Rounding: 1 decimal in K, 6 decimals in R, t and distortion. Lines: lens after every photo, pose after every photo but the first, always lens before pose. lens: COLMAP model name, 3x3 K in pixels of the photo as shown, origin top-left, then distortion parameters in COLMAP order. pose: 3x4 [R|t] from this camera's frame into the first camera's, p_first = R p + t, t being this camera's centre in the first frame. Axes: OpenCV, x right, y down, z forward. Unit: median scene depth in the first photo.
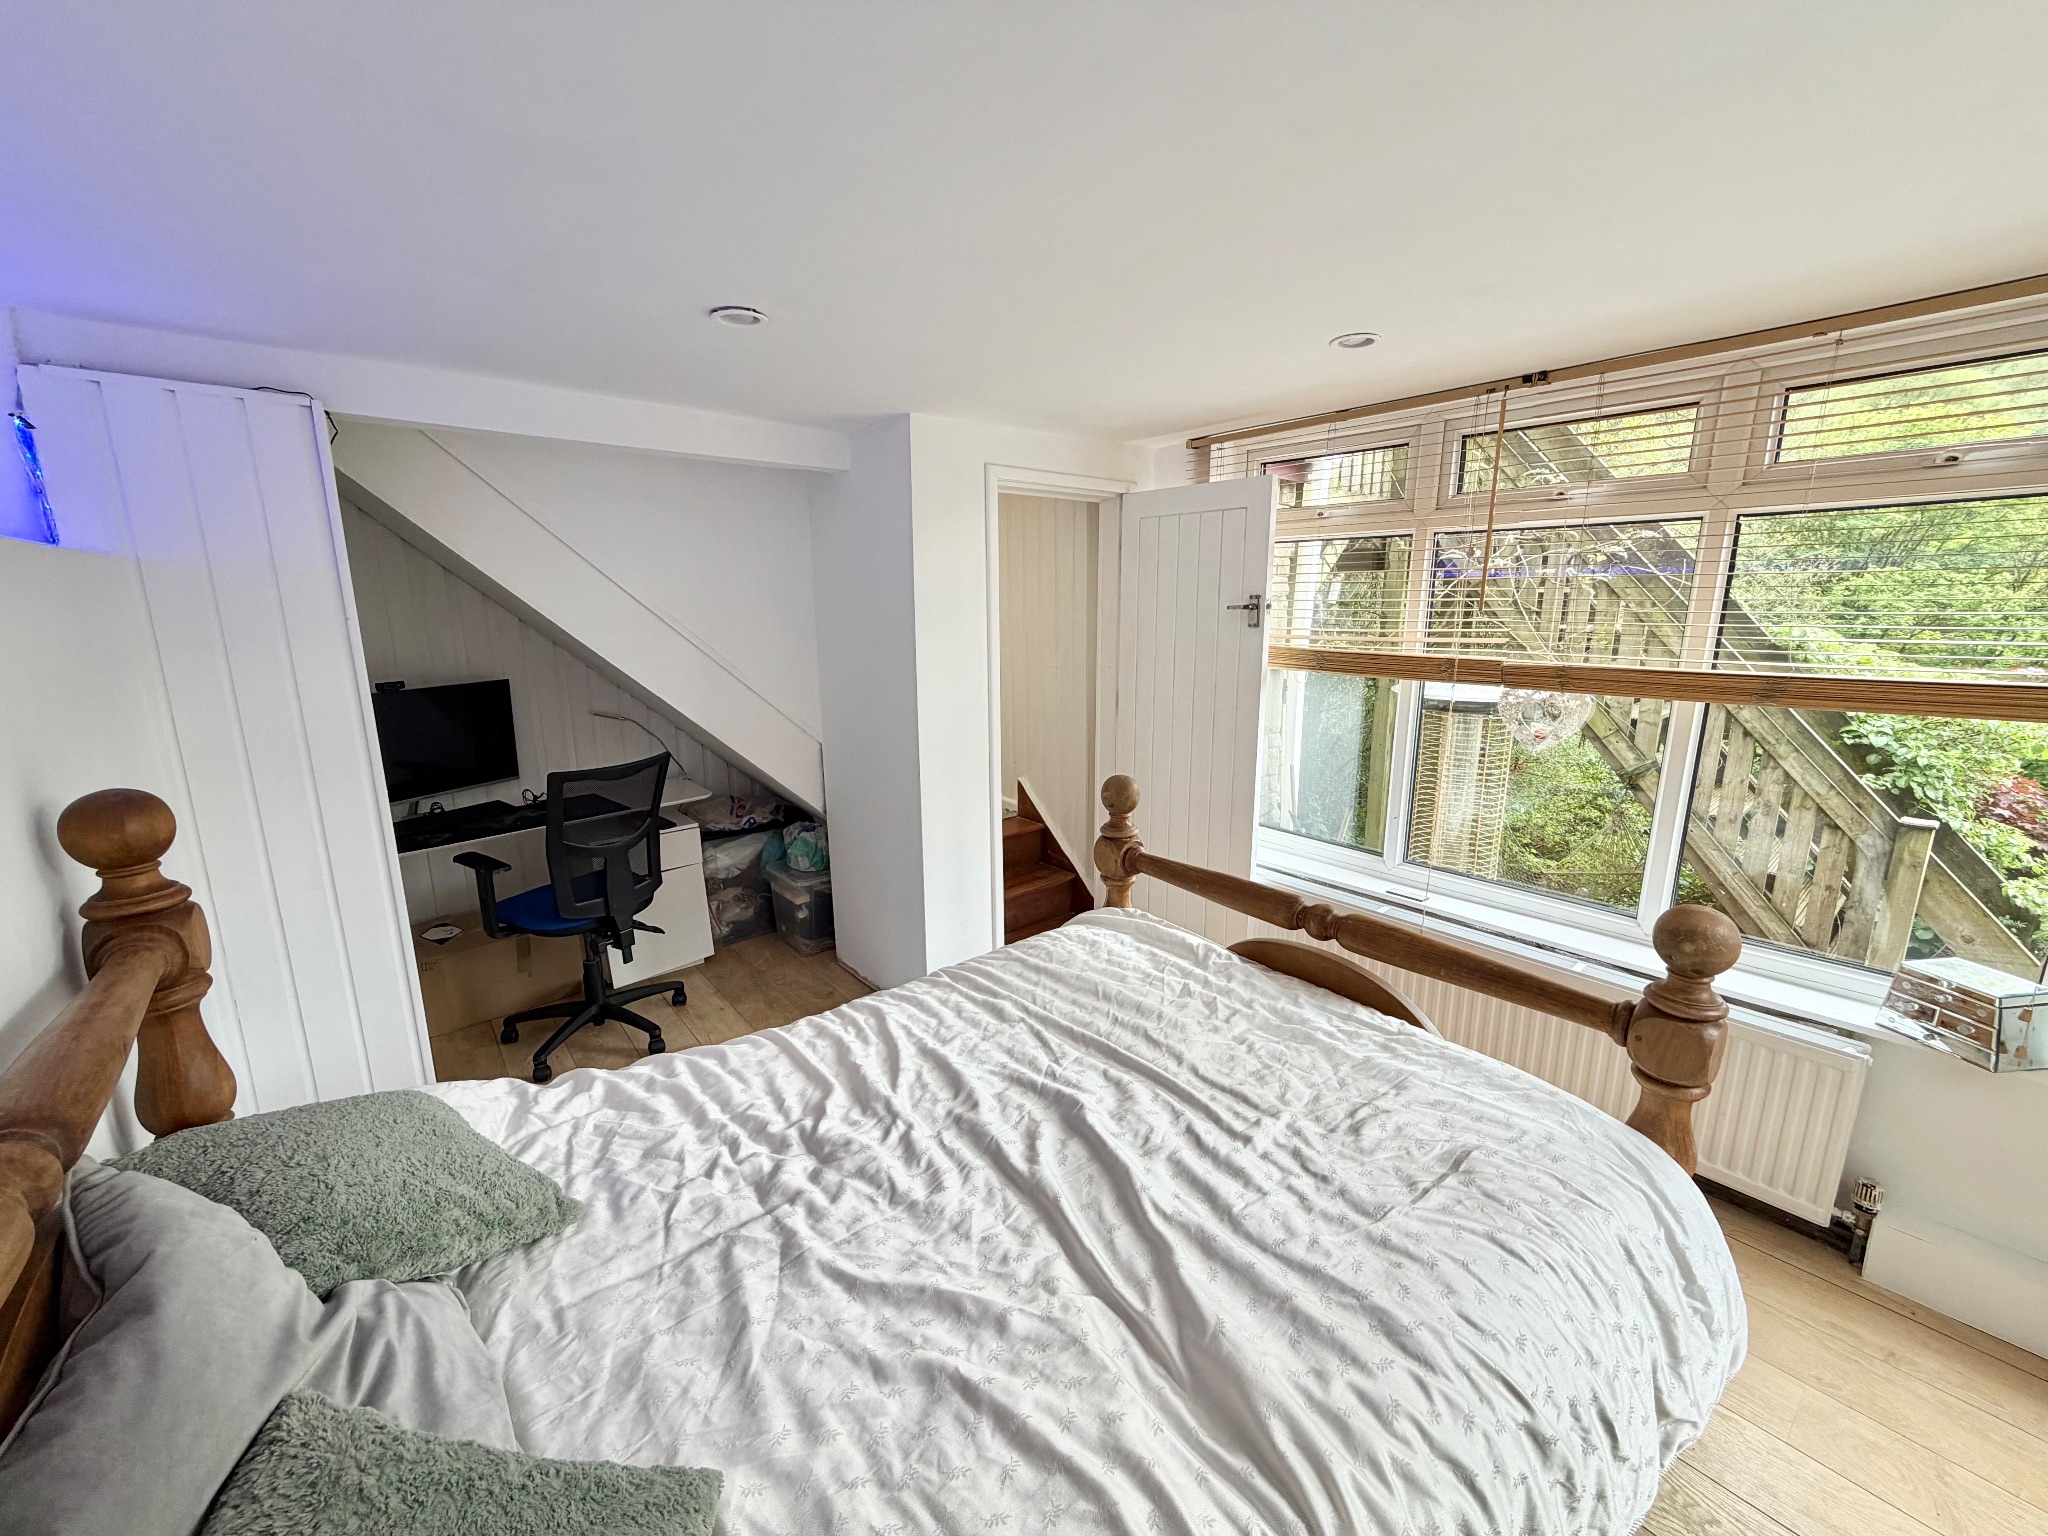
lens RADIAL K [[815.6, 0, 1018.1], [0, 815.6, 767.4], [0, 0, 1]] dist [-0.003197, 0.001233]
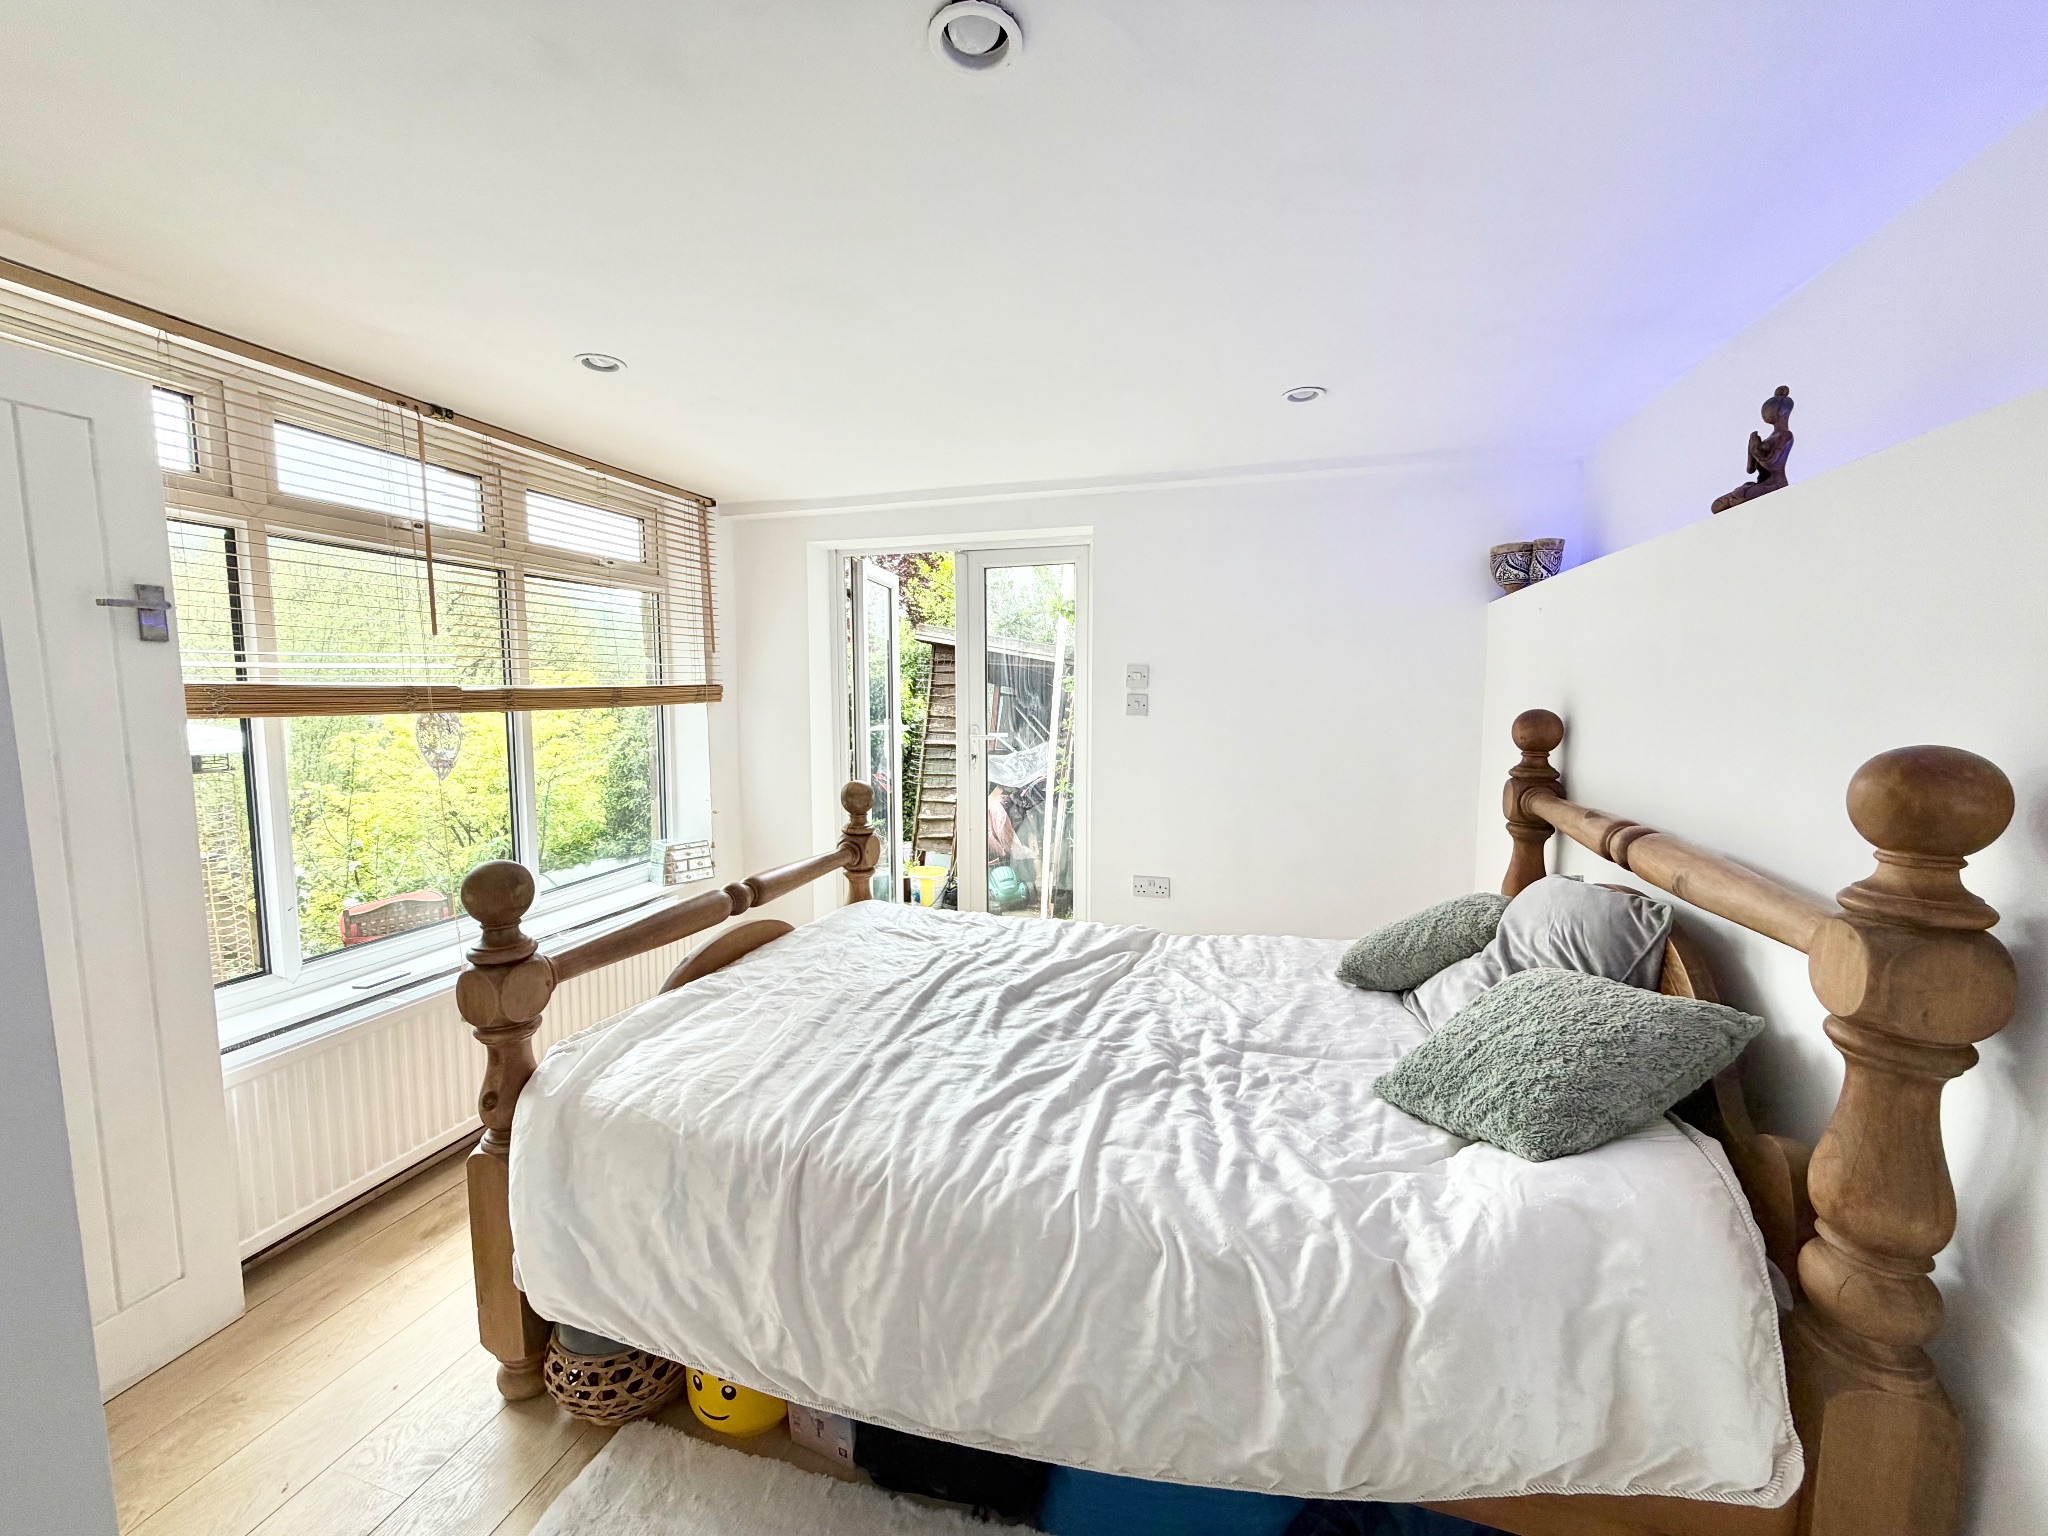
lens RADIAL K [[815.6, 0, 1021.1], [0, 815.6, 769.5], [0, 0, 1]] dist [-0.003197, 0.001233]
pose [[-0.565374, -0.072354, 0.821655, -0.950660], [0.176491, 0.962463, 0.206195, -0.179686], [-0.805731, 0.261592, -0.531382, 1.544010]]
